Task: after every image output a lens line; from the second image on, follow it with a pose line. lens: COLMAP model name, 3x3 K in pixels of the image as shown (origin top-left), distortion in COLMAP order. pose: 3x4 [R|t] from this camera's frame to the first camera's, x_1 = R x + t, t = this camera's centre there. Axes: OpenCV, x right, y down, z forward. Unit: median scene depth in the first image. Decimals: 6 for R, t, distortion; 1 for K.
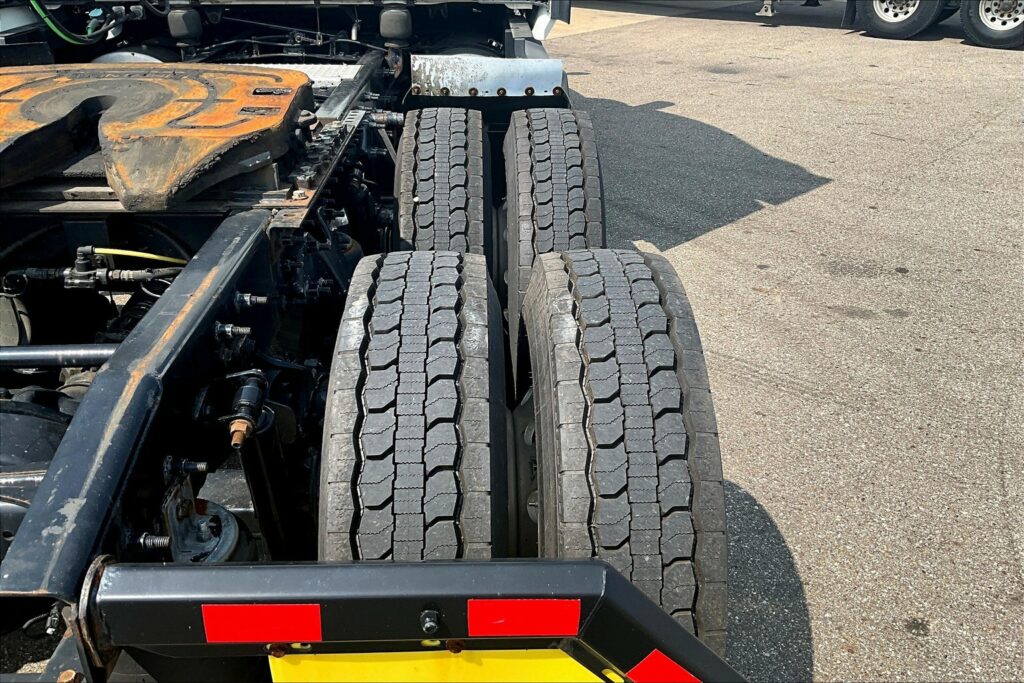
lens RADIAL K [[839.7, 0, 507.0], [0, 839.7, 340.0], [0, 0, 1]] dist [0.076386, -0.142255]
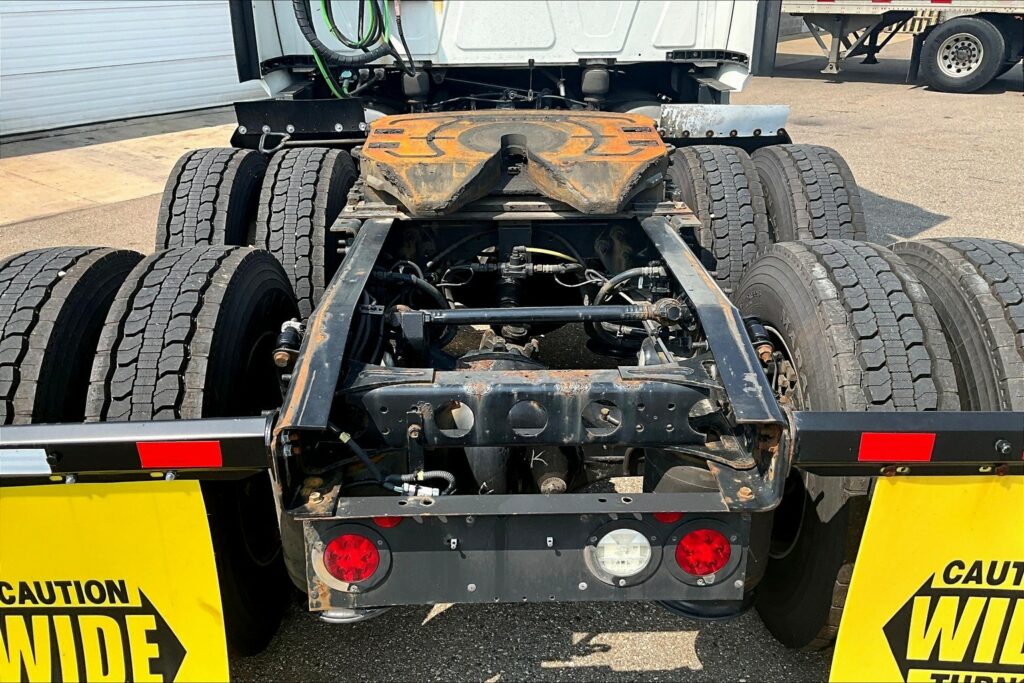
lens RADIAL K [[839.7, 0, 508.9], [0, 839.7, 341.3], [0, 0, 1]] dist [0.076386, -0.142255]
pose [[0.999636, -0.004759, -0.026540, -0.291684], [0.003046, 0.997930, -0.064232, 0.073206], [0.026791, 0.064127, 0.997582, -0.176047]]
